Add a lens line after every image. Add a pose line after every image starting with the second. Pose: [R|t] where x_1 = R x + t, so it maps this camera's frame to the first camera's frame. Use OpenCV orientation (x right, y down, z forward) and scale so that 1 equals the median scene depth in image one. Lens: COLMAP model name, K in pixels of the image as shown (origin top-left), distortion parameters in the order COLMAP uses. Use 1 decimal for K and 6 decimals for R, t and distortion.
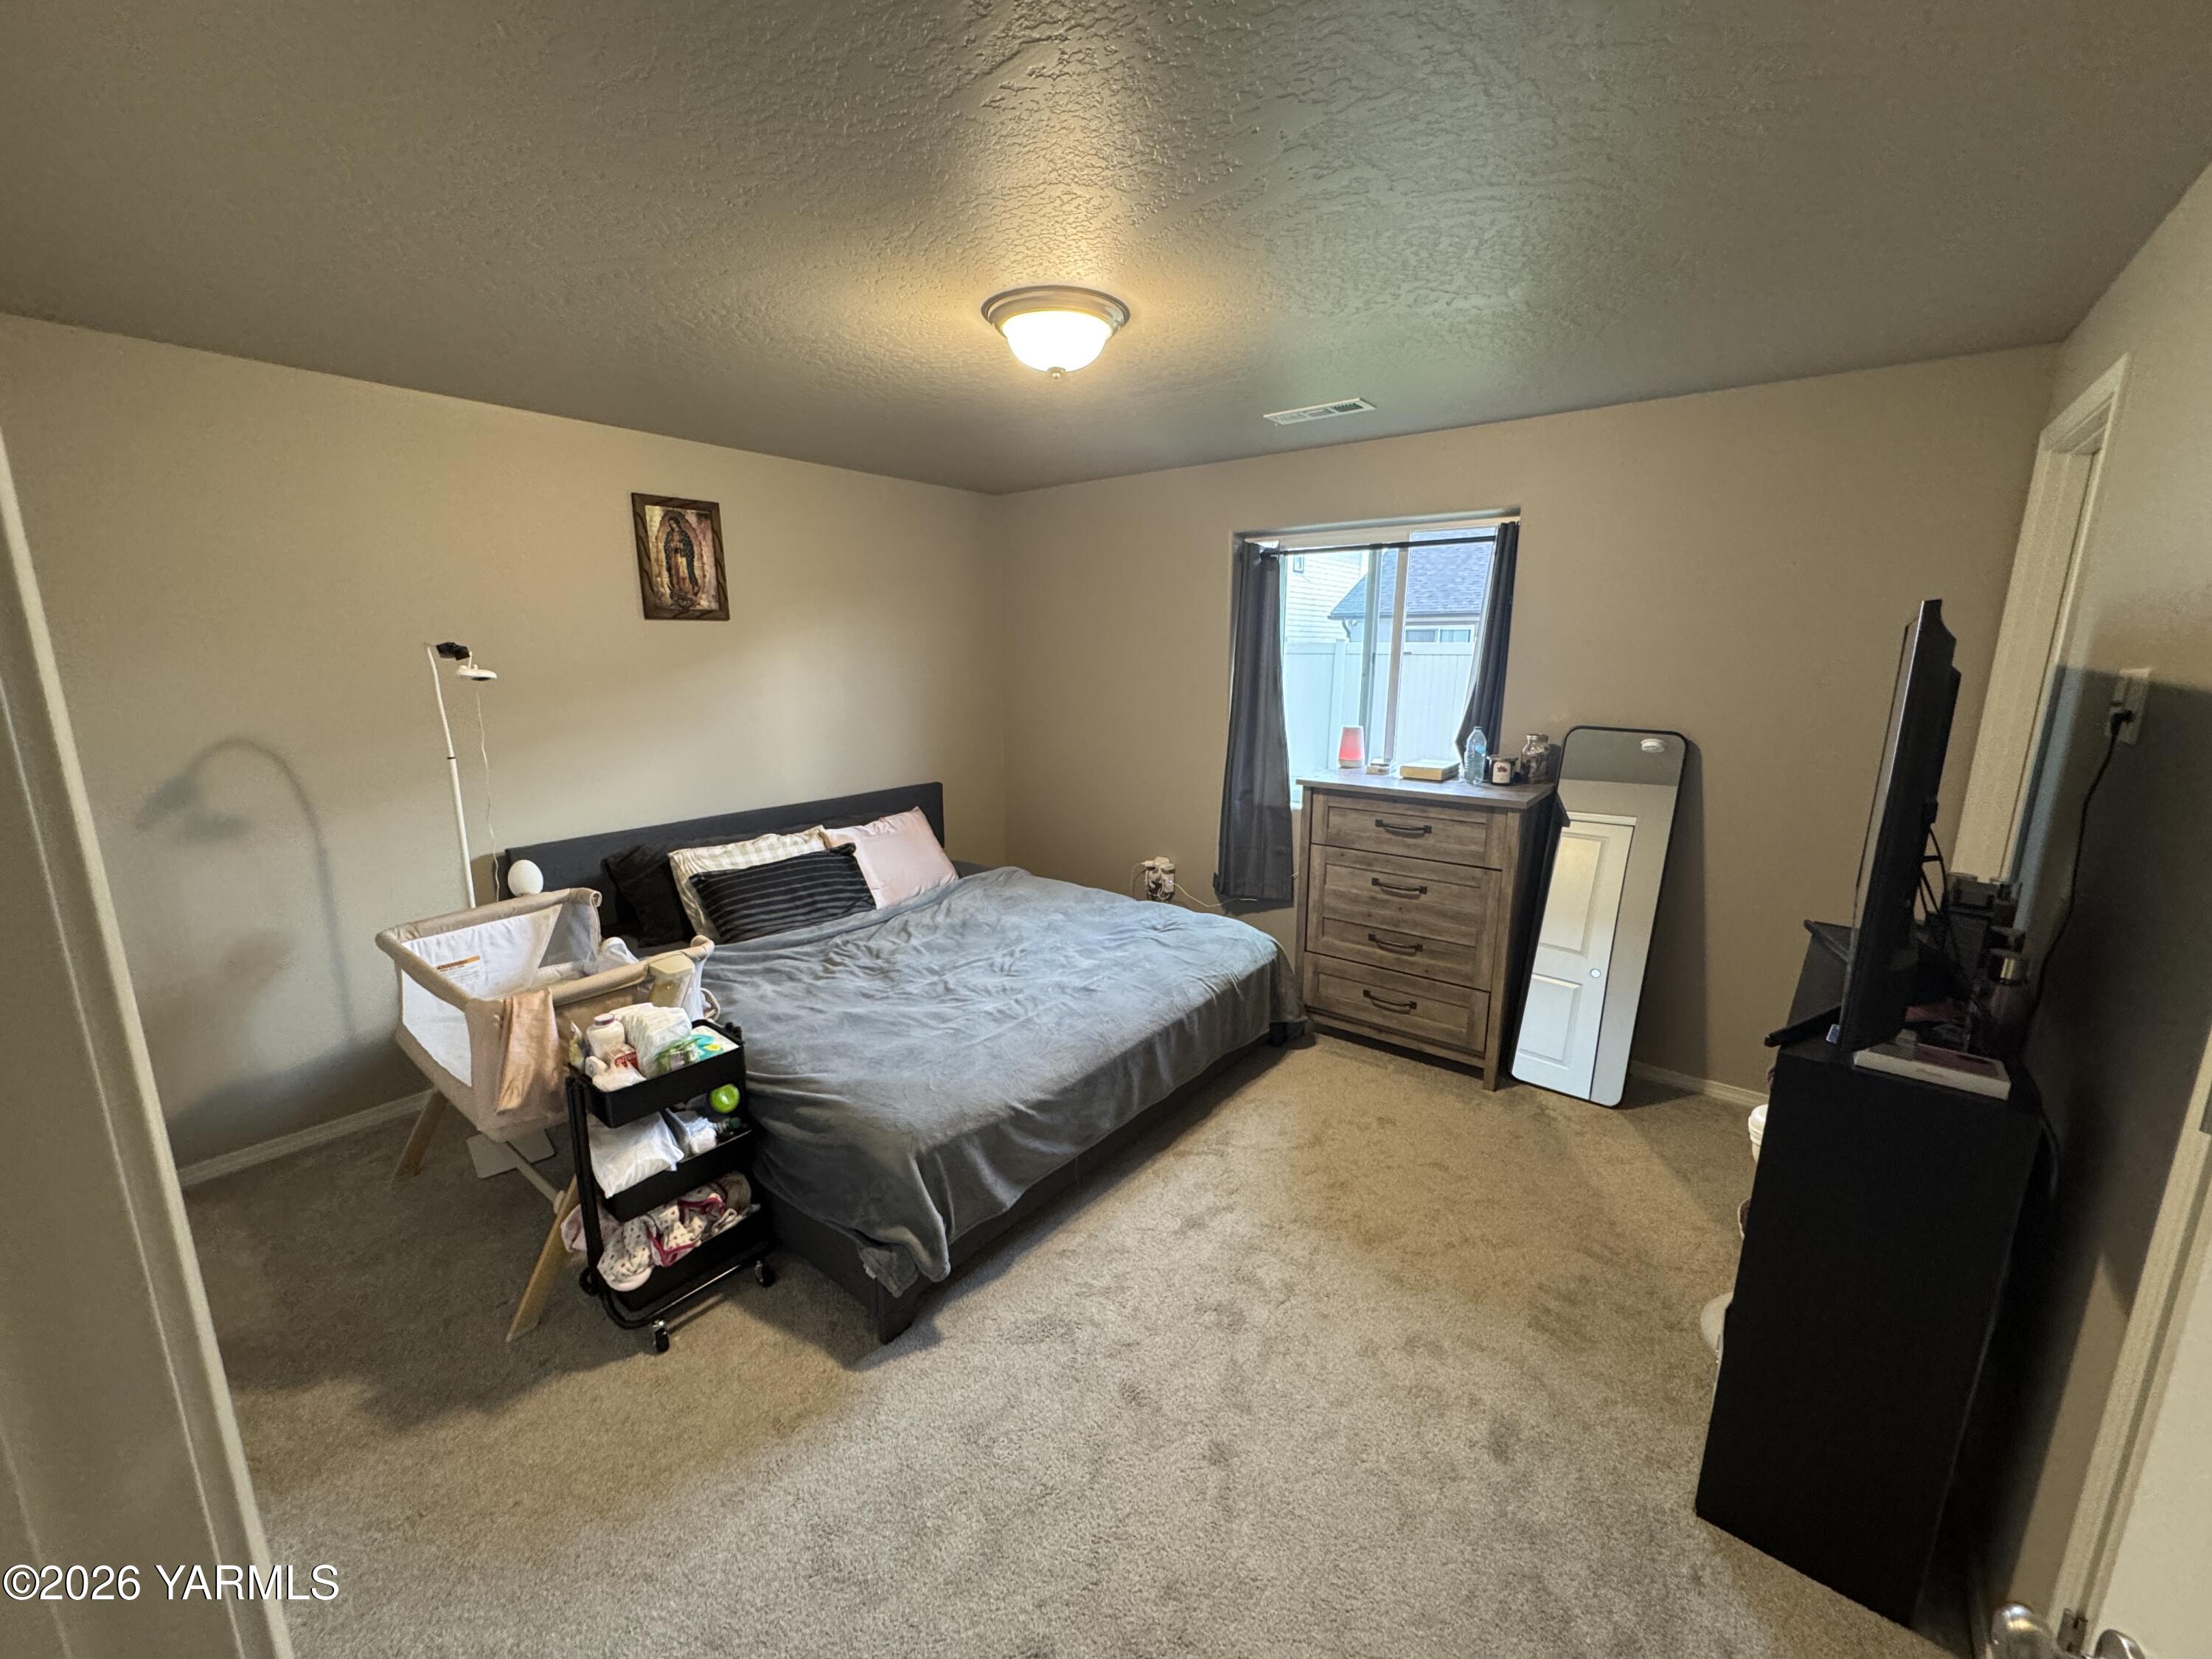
lens RADIAL K [[875.6, 0, 1106.0], [0, 875.6, 829.5], [0, 0, 1]] dist [0.000034, 0.000060]
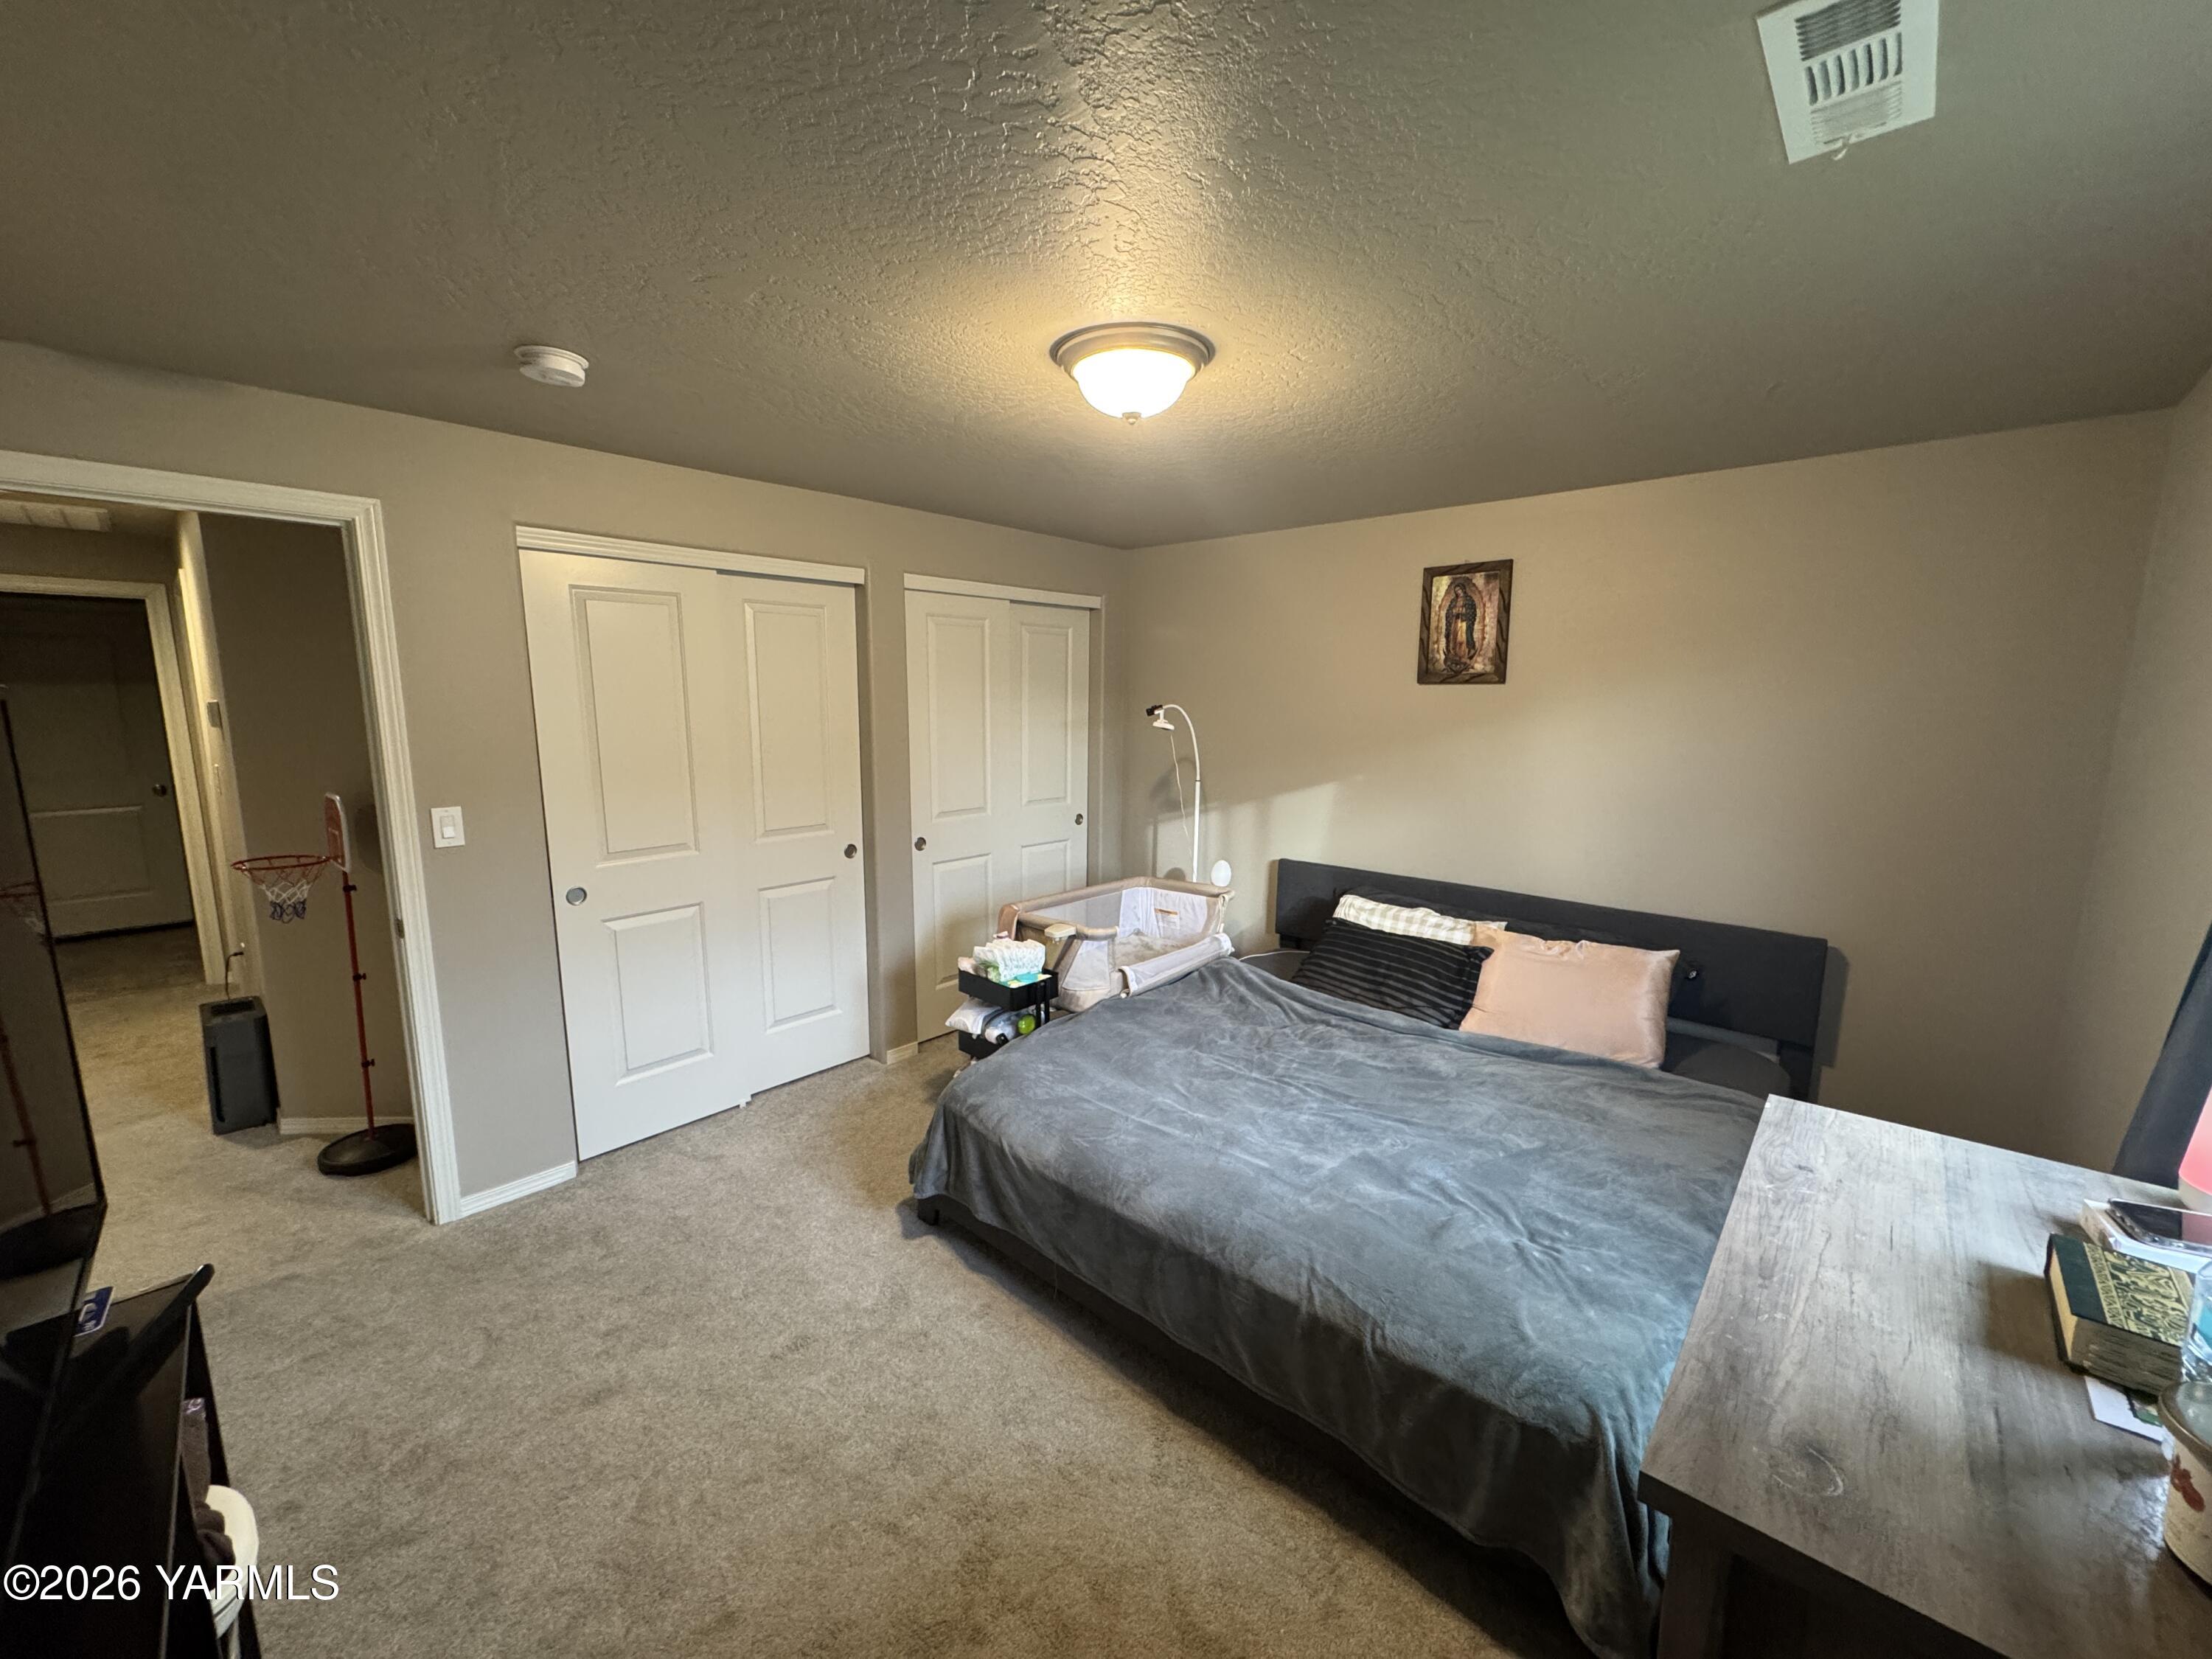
lens RADIAL K [[875.6, 0, 1106.0], [0, 875.6, 829.5], [0, 0, 1]] dist [0.000034, 0.000060]
pose [[-0.067207, 0.152076, -0.986081, 0.569234], [-0.214549, 0.962993, 0.163138, -0.160783], [0.974398, 0.222527, -0.032092, 0.697147]]
